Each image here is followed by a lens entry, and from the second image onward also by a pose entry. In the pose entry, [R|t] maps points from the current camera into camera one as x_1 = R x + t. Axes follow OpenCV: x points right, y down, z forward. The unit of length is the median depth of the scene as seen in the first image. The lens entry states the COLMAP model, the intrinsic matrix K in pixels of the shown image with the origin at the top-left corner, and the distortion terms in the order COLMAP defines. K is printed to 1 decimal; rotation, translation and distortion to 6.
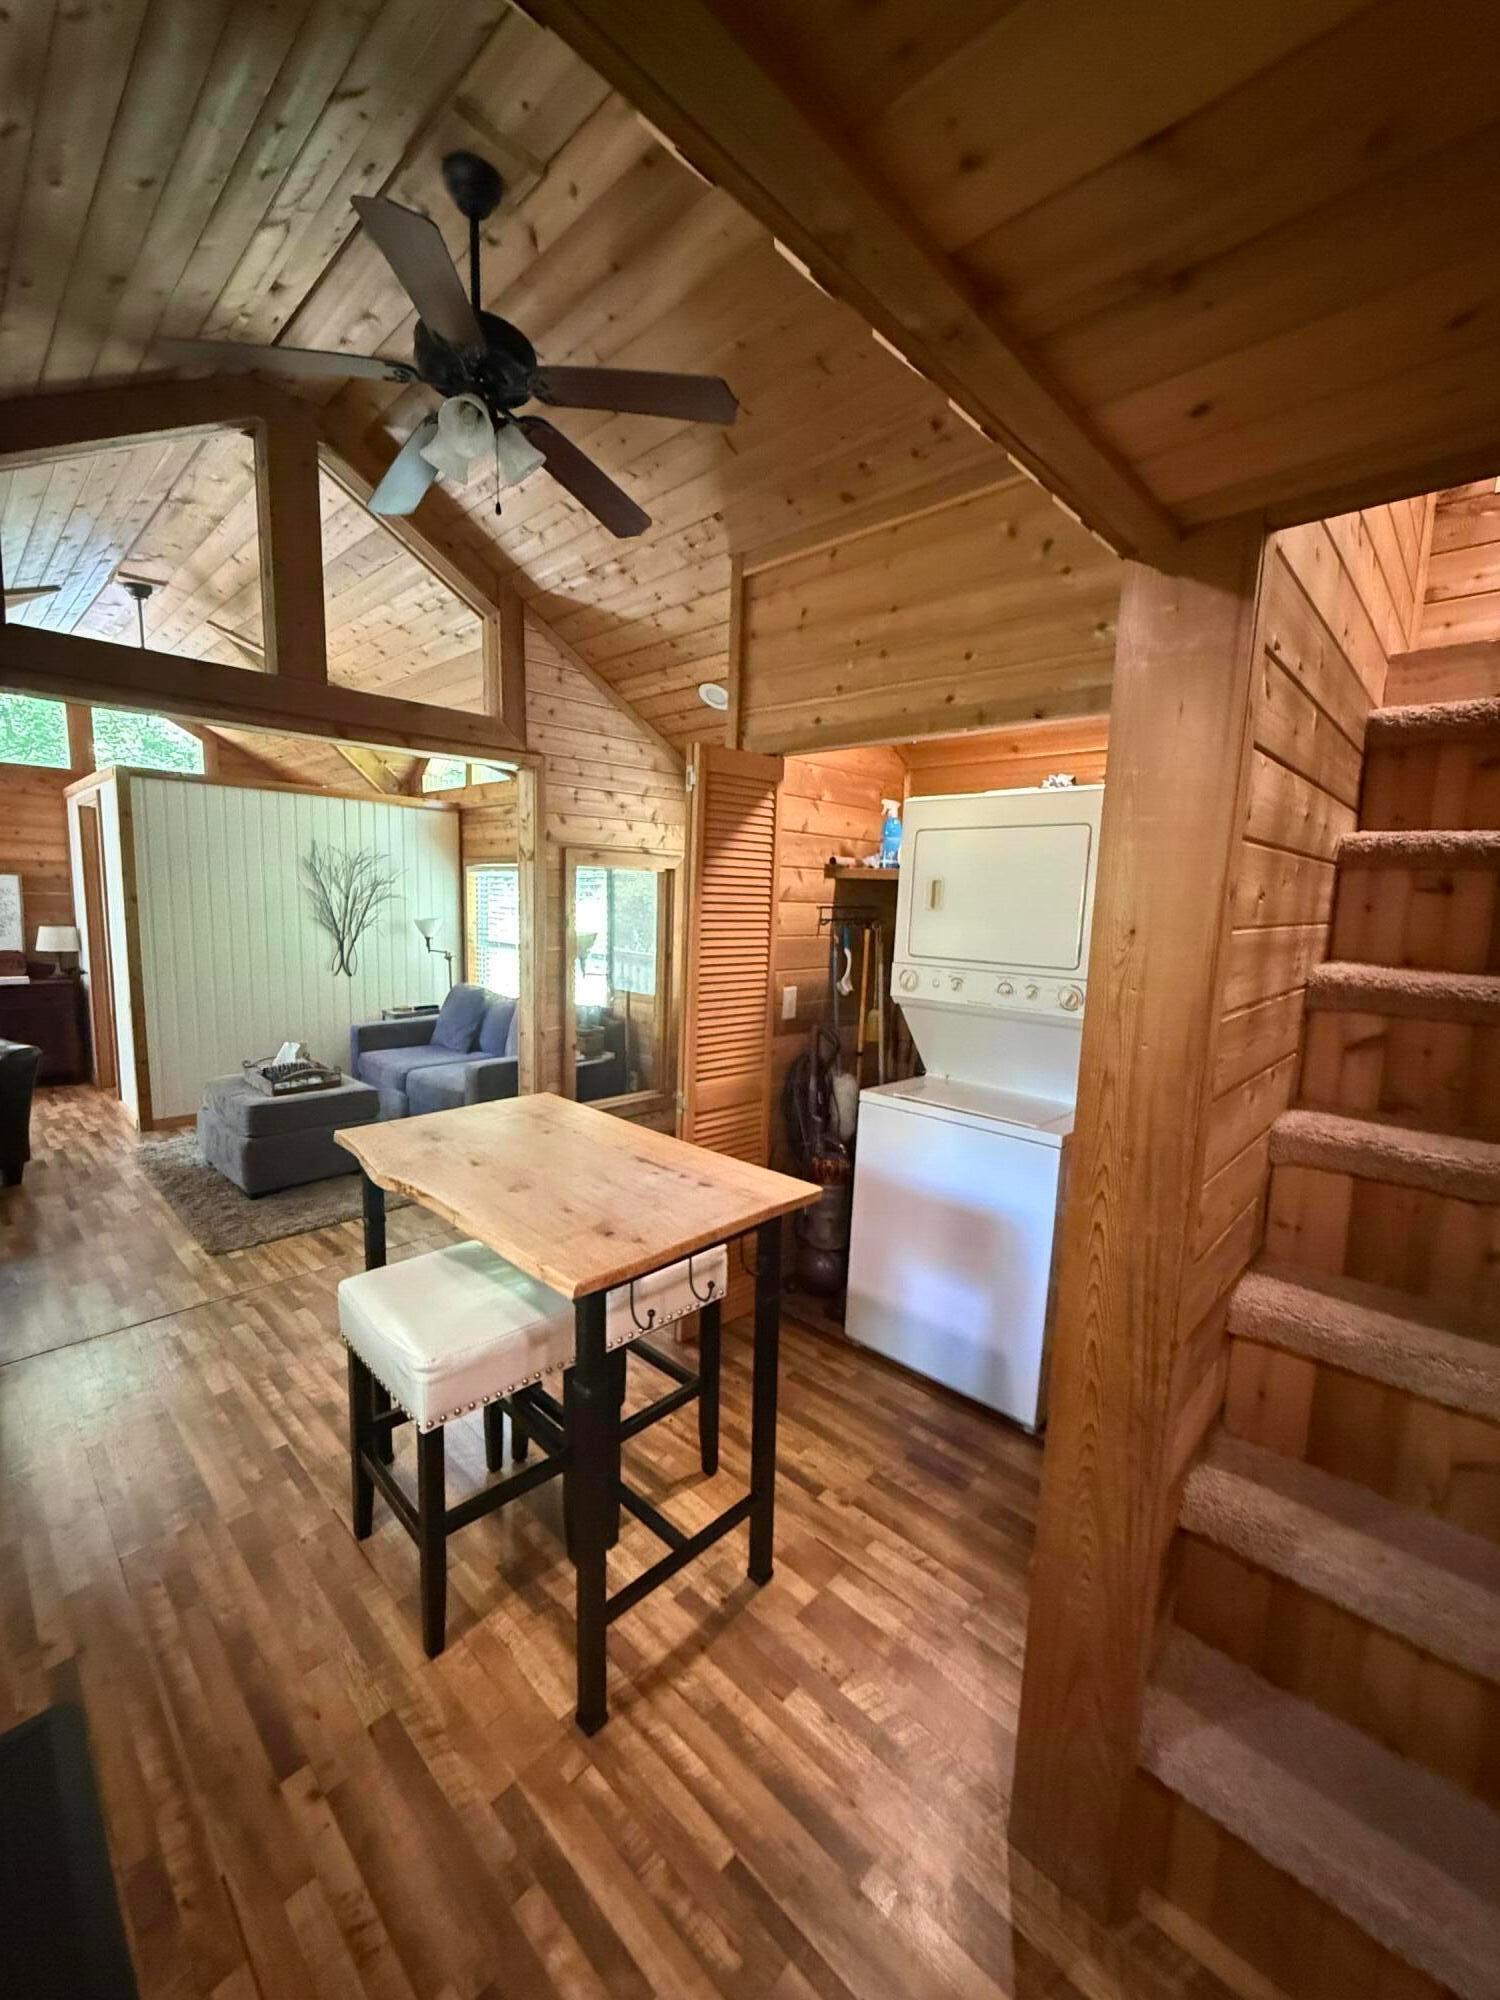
lens RADIAL K [[795.2, 0, 748.2], [0, 795.2, 996.5], [0, 0, 1]] dist [0.000092, 0.000550]
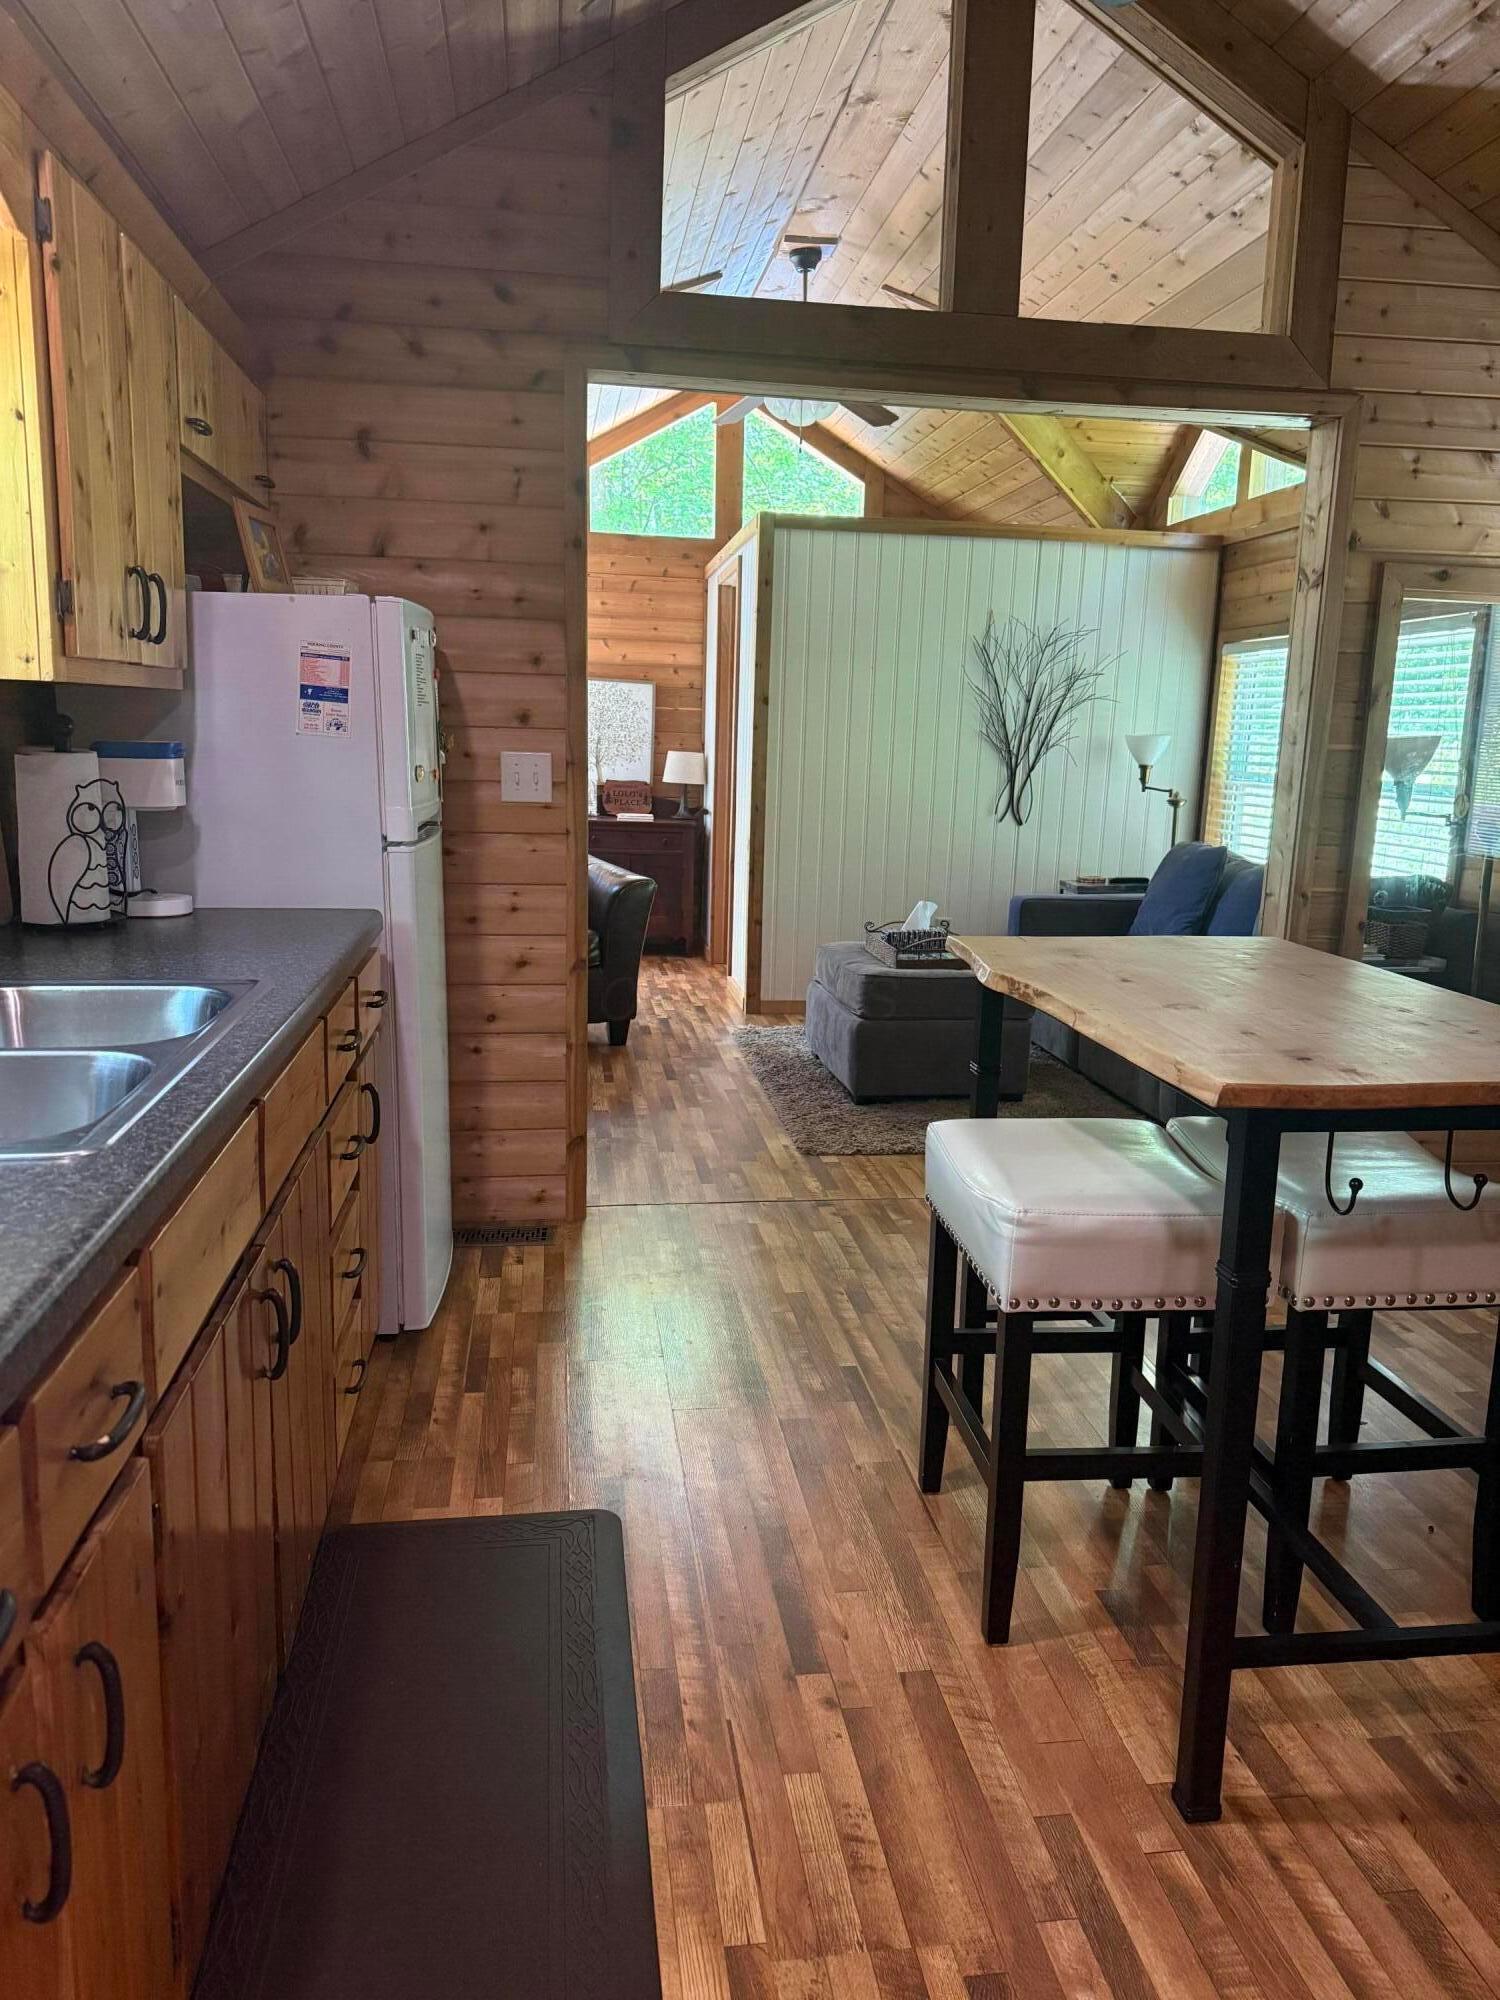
lens RADIAL K [[1403.0, 0, 747.5], [0, 1403.0, 1003.9], [0, 0, 1]] dist [0.050490, -0.058959]
pose [[0.781840, 0.109790, -0.613736, 0.101553], [-0.083345, 0.993943, 0.071632, 0.136411], [0.617883, -0.004853, 0.786255, -0.084458]]
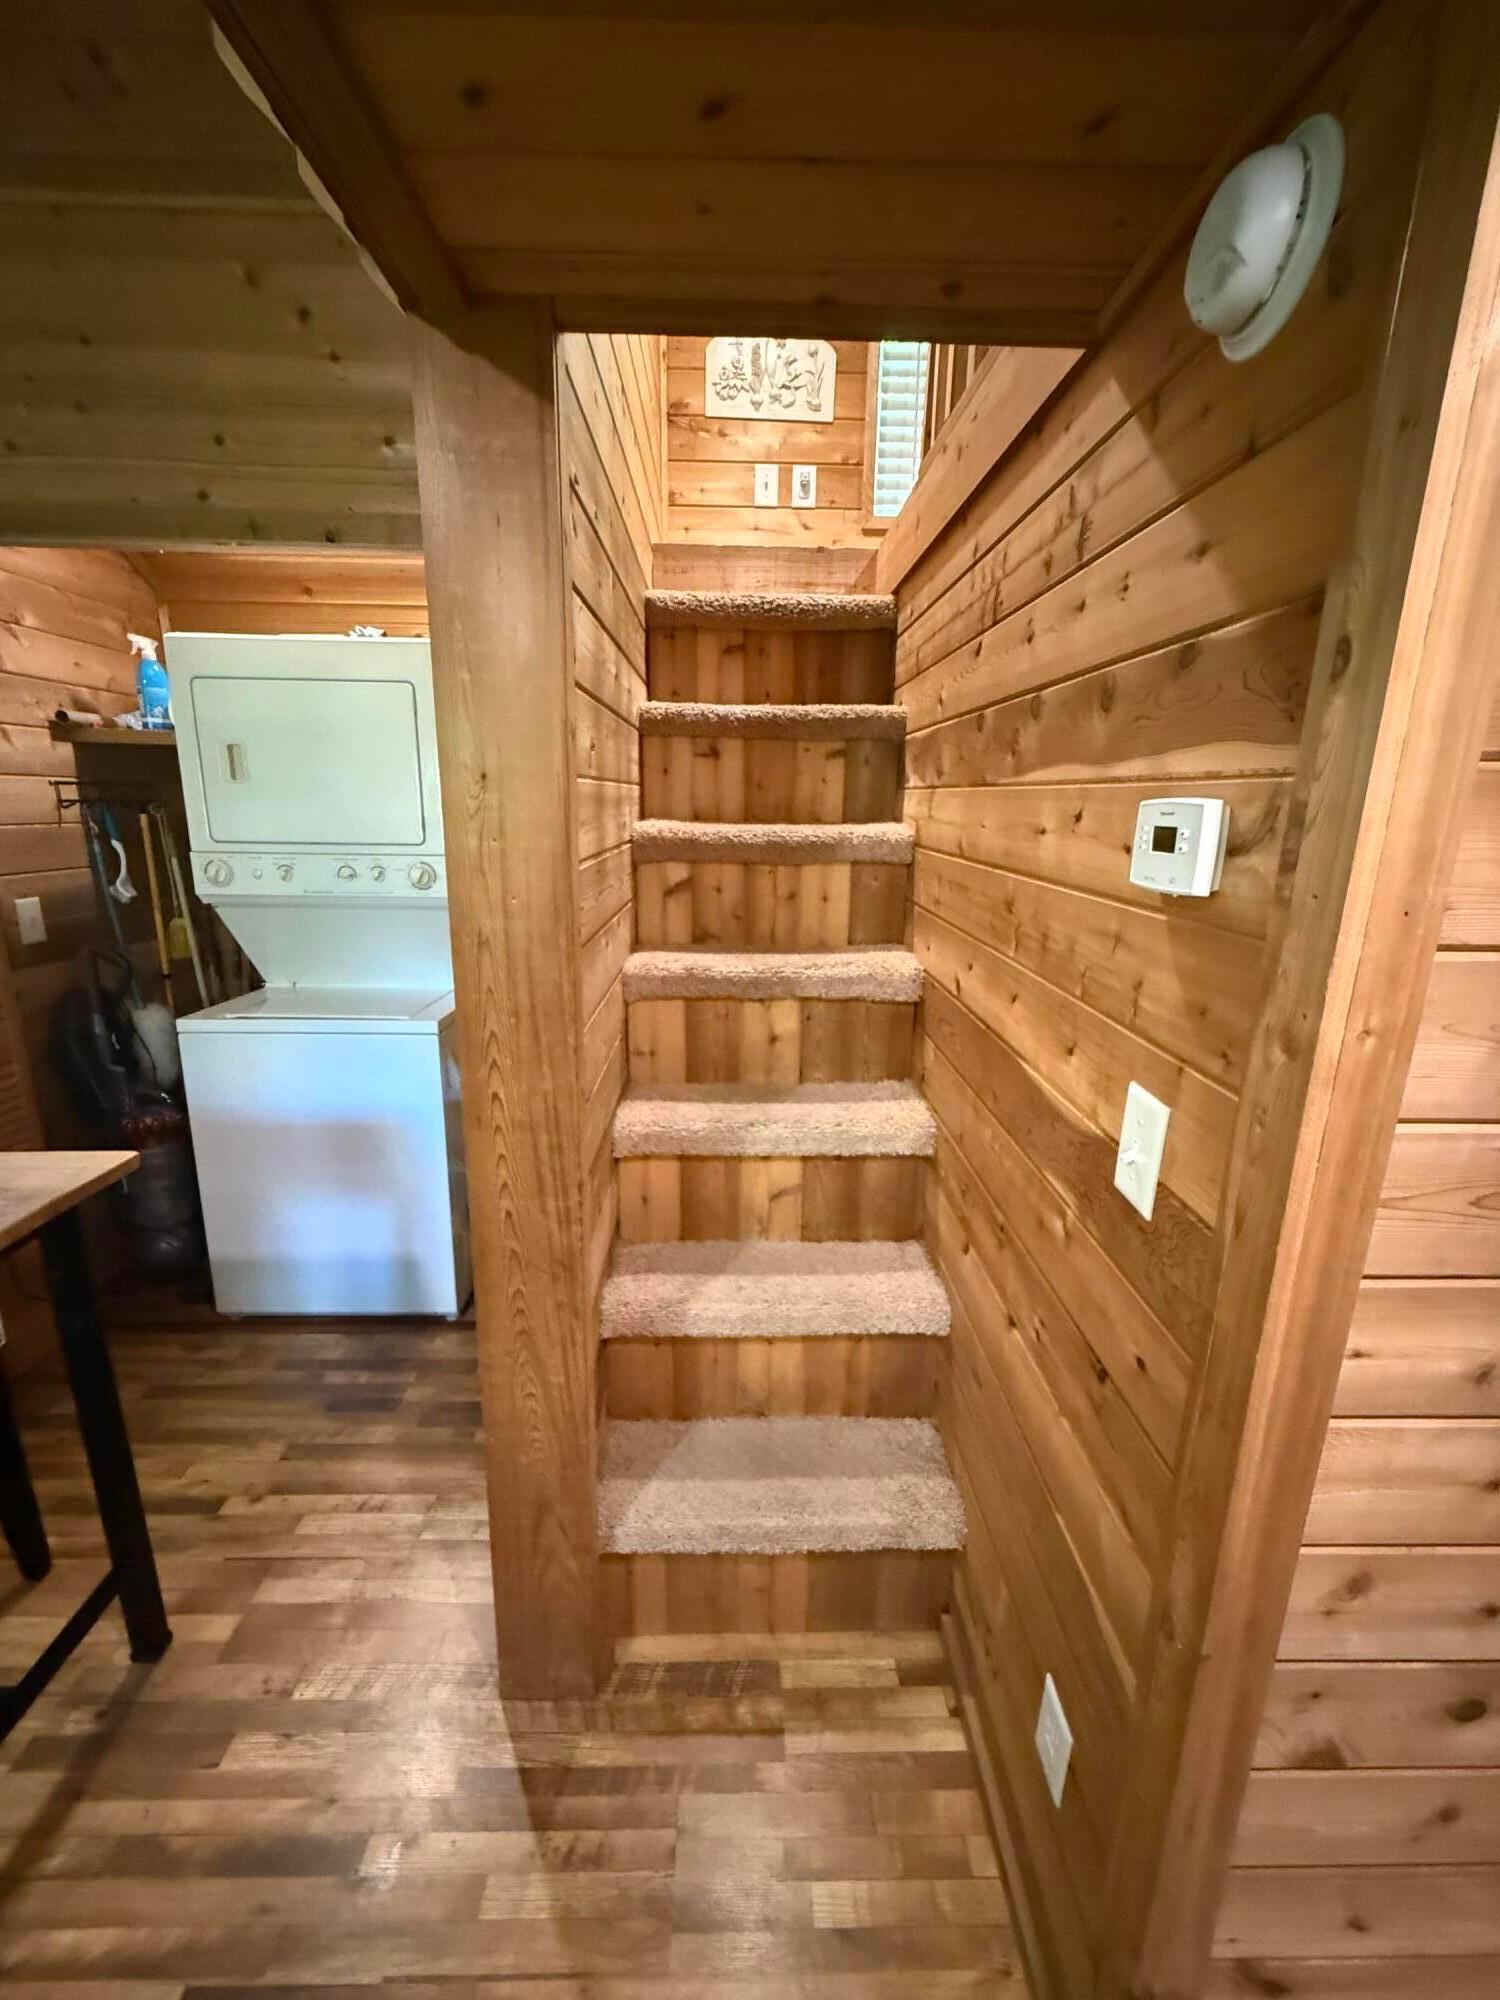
lens RADIAL K [[795.2, 0, 742.9], [0, 795.2, 998.0], [0, 0, 1]] dist [0.000092, 0.000550]
pose [[0.711859, -0.186498, 0.677108, 0.013935], [0.095454, 0.980844, 0.169804, 0.020447], [-0.695805, -0.056244, 0.716025, 0.060220]]
